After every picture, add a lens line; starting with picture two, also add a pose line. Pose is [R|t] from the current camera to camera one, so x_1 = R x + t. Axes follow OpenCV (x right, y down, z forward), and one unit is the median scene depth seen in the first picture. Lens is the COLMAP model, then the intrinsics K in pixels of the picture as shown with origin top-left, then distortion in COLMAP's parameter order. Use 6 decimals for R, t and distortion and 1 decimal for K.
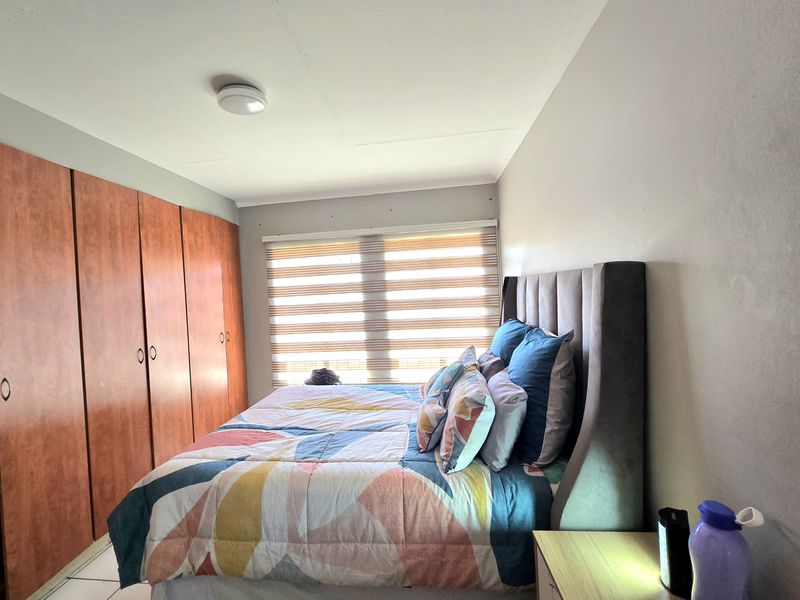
lens RADIAL K [[327.3, 0, 399.0], [0, 327.3, 294.8], [0, 0, 1]] dist [-0.001224, -0.000281]
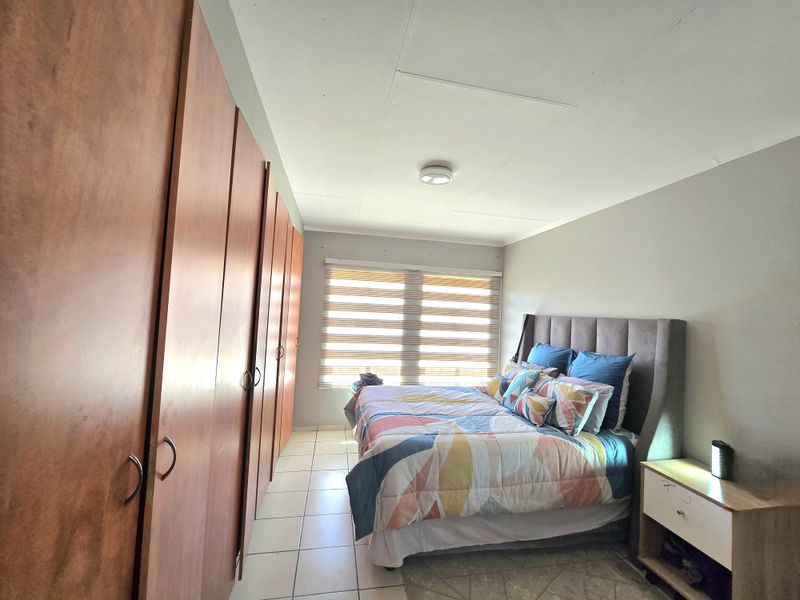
lens RADIAL K [[282.2, 0, 400.0], [0, 282.2, 300.0], [0, 0, 1]] dist [-0.000893, -0.000142]
pose [[0.951674, 0.110483, 0.286547, -1.128787], [-0.094193, 0.993085, -0.070068, 0.047179], [-0.292307, 0.039691, 0.955500, -0.117540]]
